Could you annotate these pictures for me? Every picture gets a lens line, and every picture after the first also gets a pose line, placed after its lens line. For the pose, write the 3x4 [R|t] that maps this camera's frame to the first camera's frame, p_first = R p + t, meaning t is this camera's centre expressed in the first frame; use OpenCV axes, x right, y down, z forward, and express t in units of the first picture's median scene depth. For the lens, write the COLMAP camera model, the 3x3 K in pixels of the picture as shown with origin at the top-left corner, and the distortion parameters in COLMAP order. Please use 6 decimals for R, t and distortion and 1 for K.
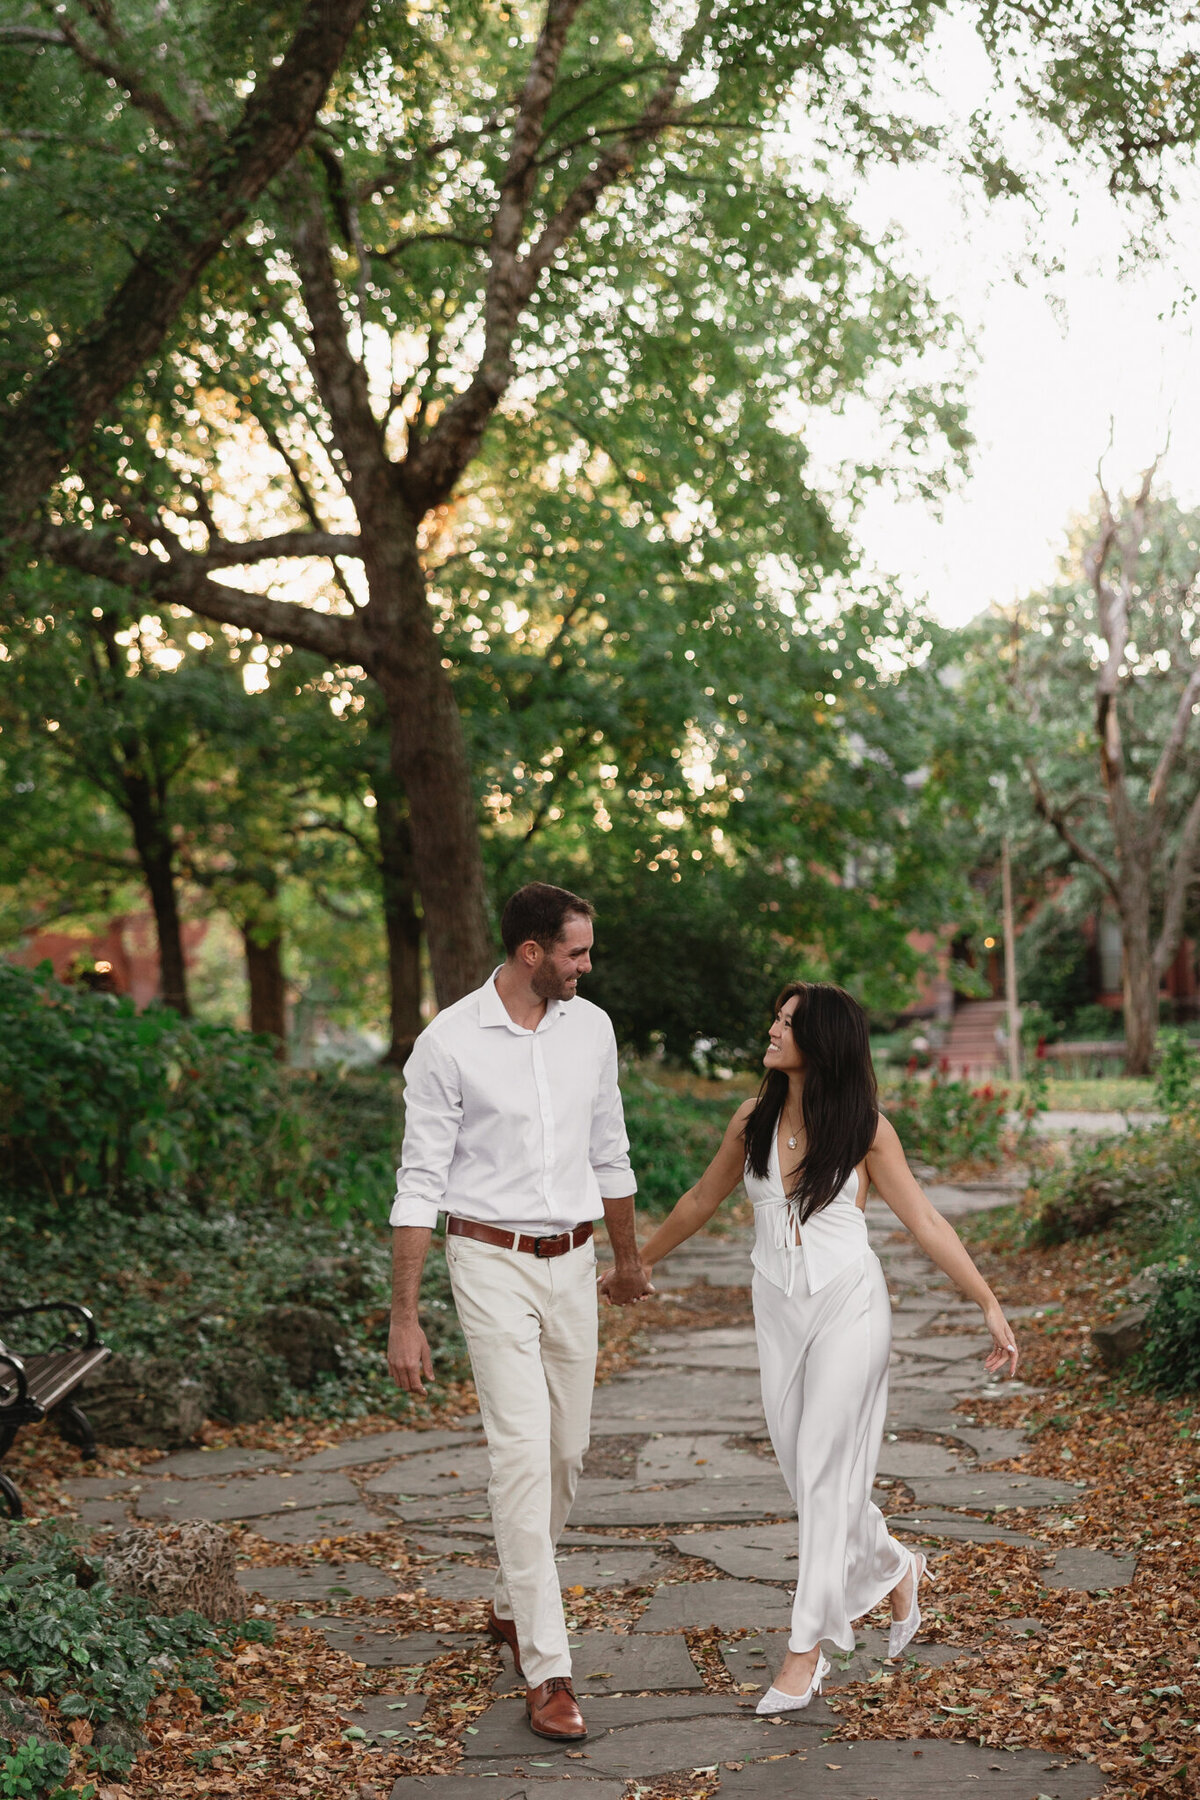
lens RADIAL K [[2693.6, 0, 589.2], [0, 2693.6, 900.7], [0, 0, 1]] dist [-0.004251, 0.073802]
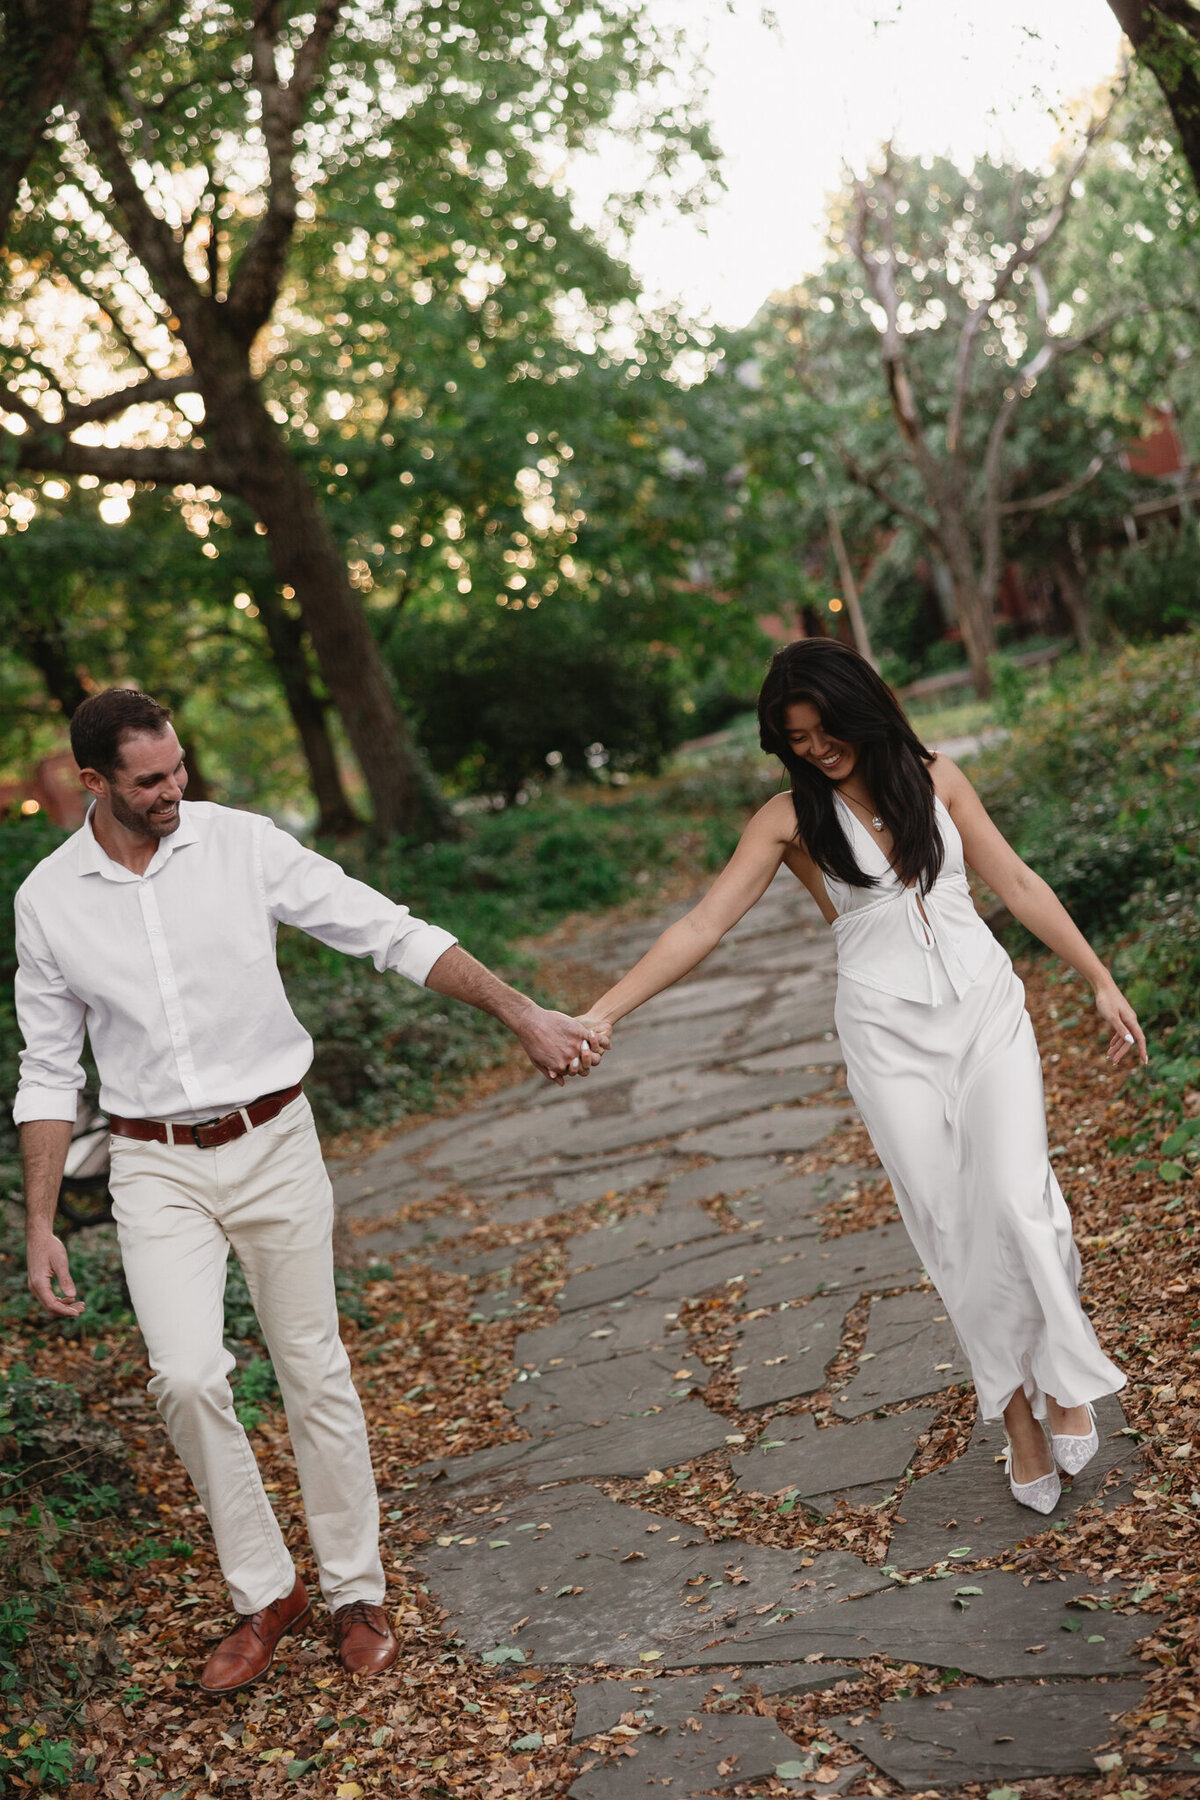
lens RADIAL K [[2624.3, 0, 600.0], [0, 2624.3, 900.0], [0, 0, 1]] dist [0.001028, -0.003696]
pose [[0.975011, -0.219574, 0.033789, -0.008587], [0.214855, 0.970666, 0.107912, -0.007155], [-0.056492, -0.097956, 0.993586, -0.096392]]
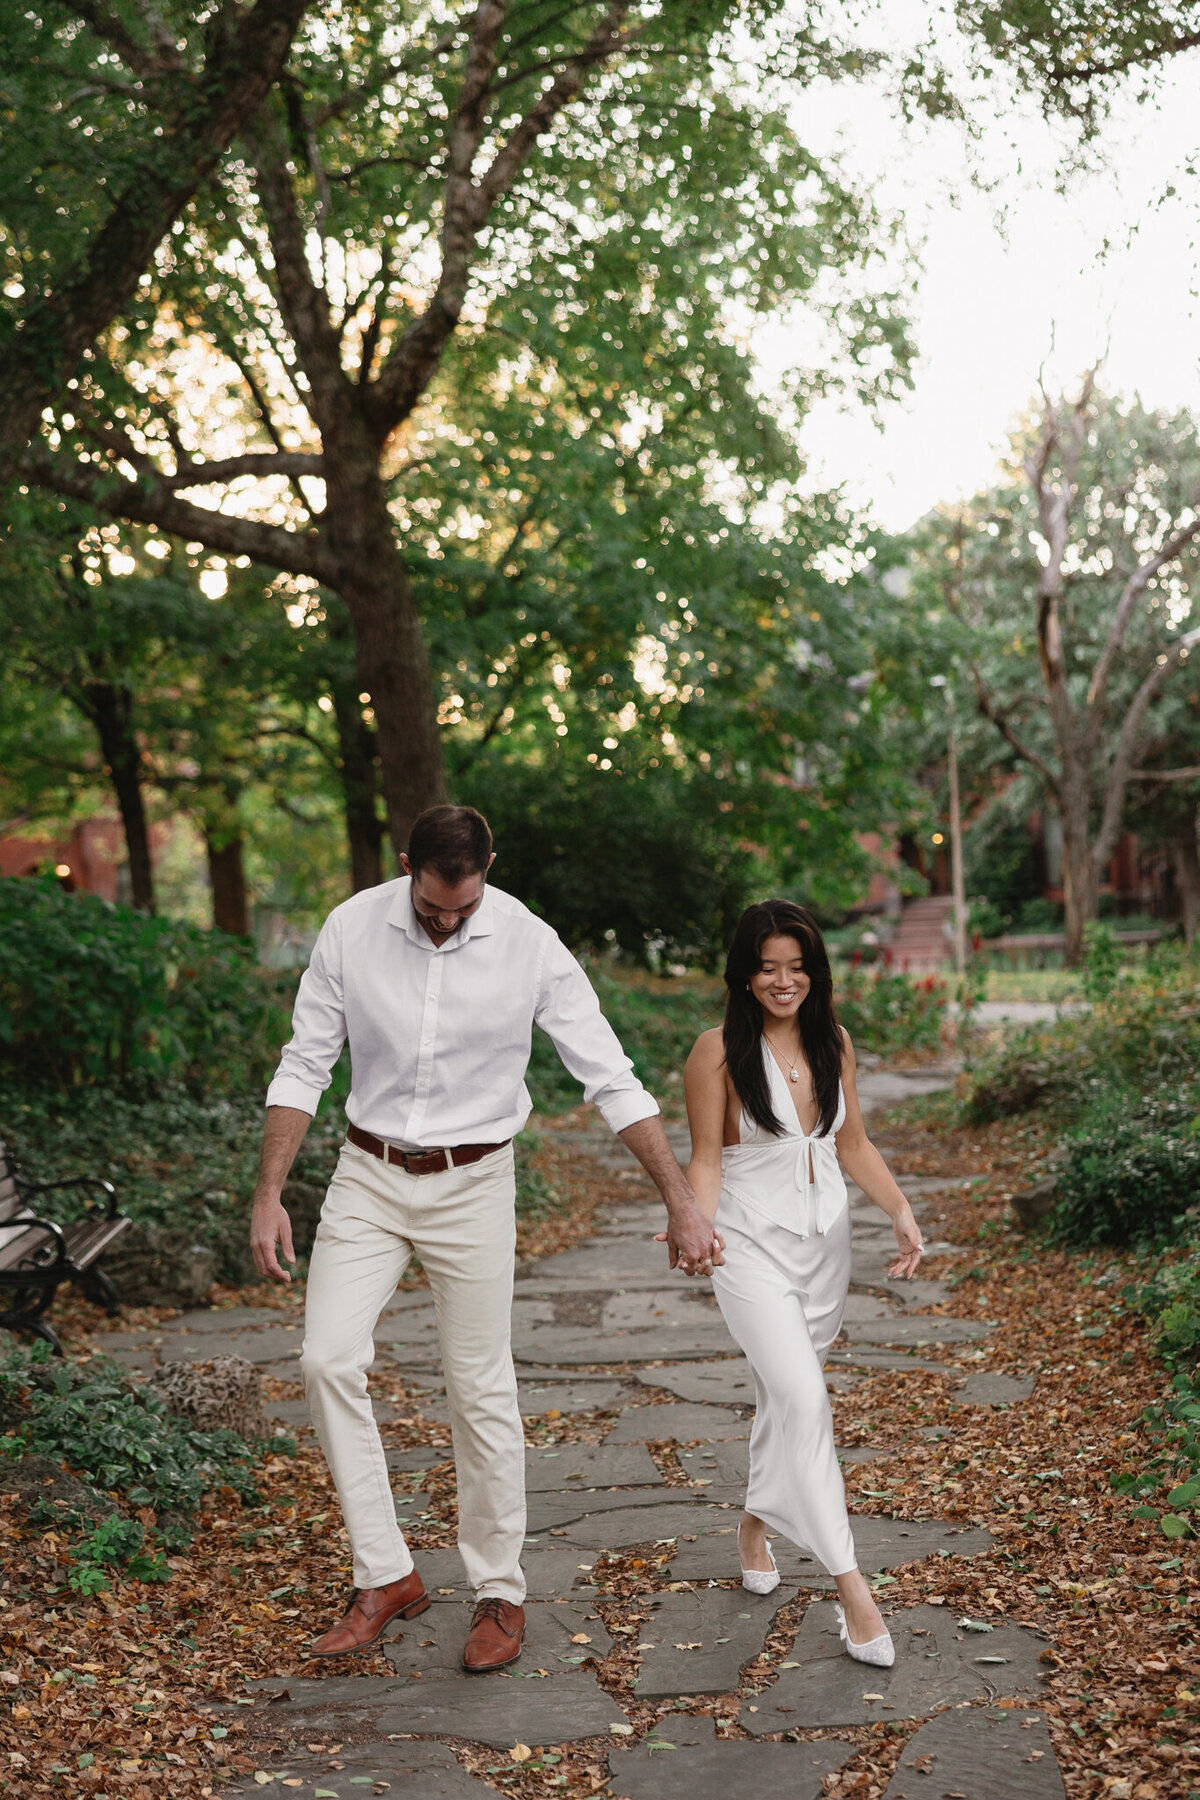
lens RADIAL K [[2746.8, 0, 603.7], [0, 2746.8, 932.9], [0, 0, 1]] dist [-0.005355, 0.080160]
pose [[0.999682, -0.010091, 0.023120, -0.003430], [0.008927, 0.998714, 0.049911, -0.003700], [-0.023594, -0.049689, 0.998486, -0.069799]]
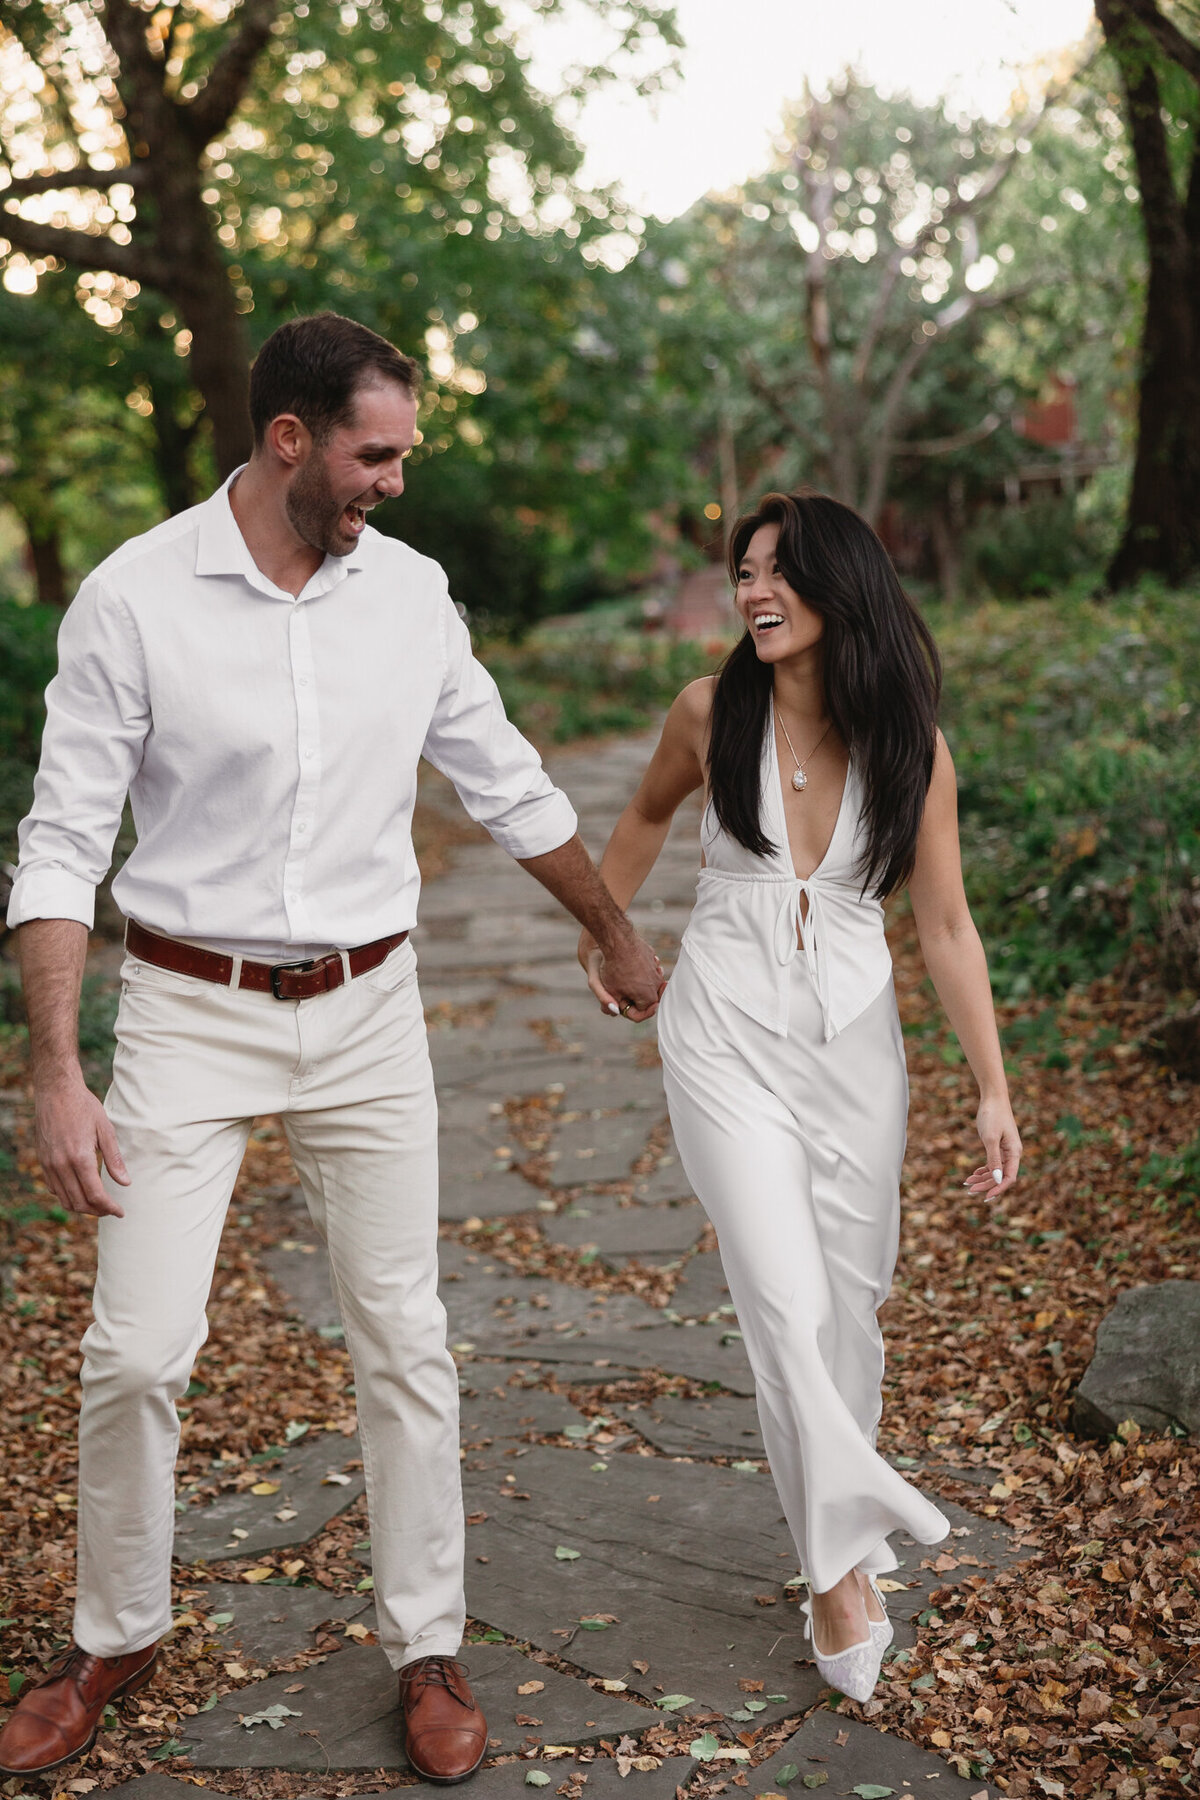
lens RADIAL K [[2693.6, 0, 589.2], [0, 2693.6, 900.7], [0, 0, 1]] dist [-0.004251, 0.073802]
pose [[0.994041, -0.049317, 0.097218, -0.026377], [0.033405, 0.986717, 0.158979, -0.007953], [-0.103767, -0.154784, 0.982484, -0.157787]]
